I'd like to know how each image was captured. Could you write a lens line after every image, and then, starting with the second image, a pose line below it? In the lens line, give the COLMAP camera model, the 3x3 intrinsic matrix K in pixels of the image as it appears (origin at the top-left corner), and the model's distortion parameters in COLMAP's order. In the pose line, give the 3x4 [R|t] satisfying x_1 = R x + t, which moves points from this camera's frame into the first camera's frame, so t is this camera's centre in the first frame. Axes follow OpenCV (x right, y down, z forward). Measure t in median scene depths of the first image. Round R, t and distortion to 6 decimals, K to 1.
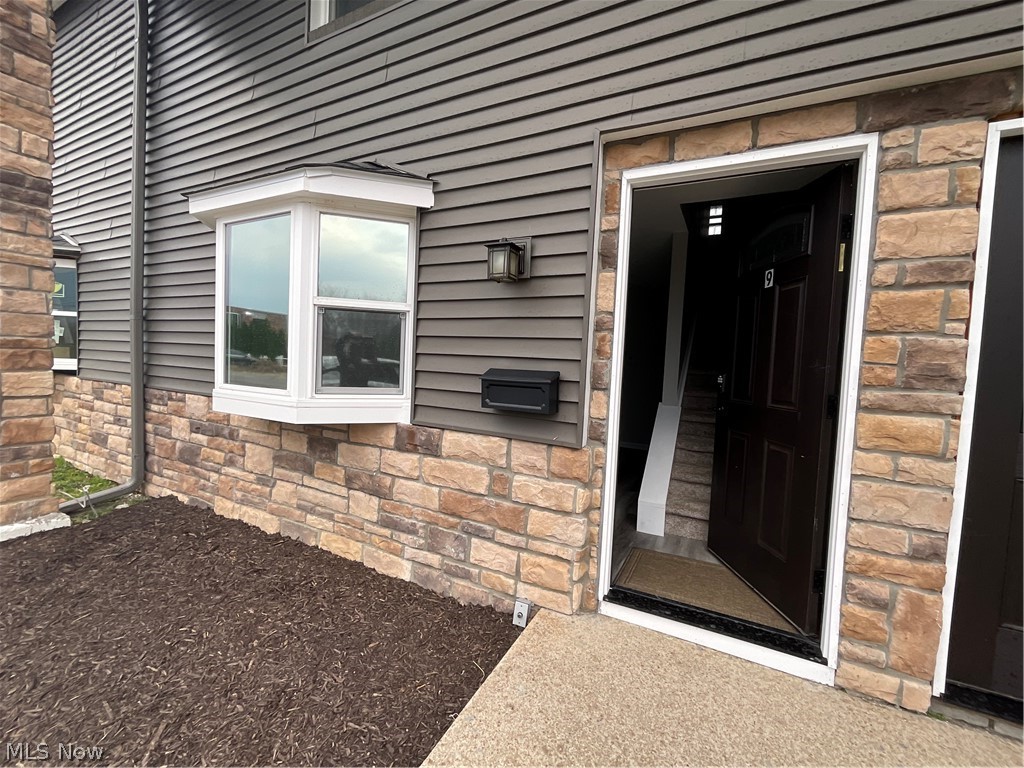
lens RADIAL K [[413.1, 0, 514.2], [0, 413.1, 382.5], [0, 0, 1]] dist [-0.000128, 0.000419]
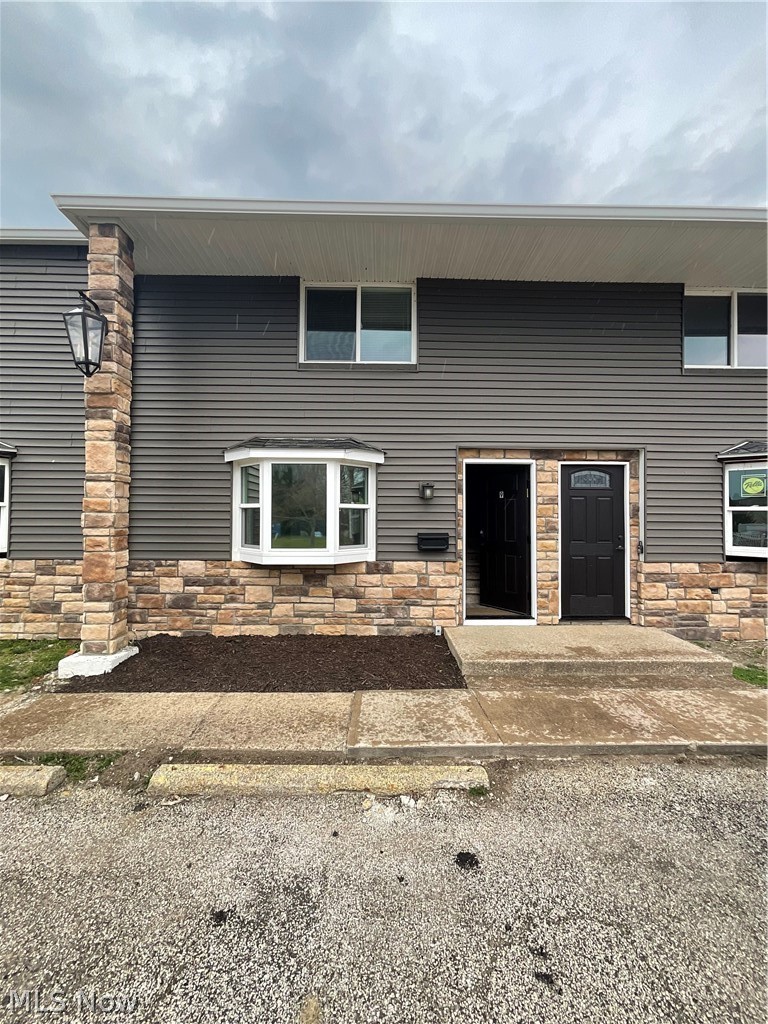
lens RADIAL K [[413.1, 0, 386.6], [0, 413.1, 513.5], [0, 0, 1]] dist [-0.000128, 0.000419]
pose [[0.891485, -0.033099, 0.451839, -1.228907], [0.059149, 0.997295, -0.043646, -0.049614], [-0.449172, 0.065635, 0.891031, -1.017575]]
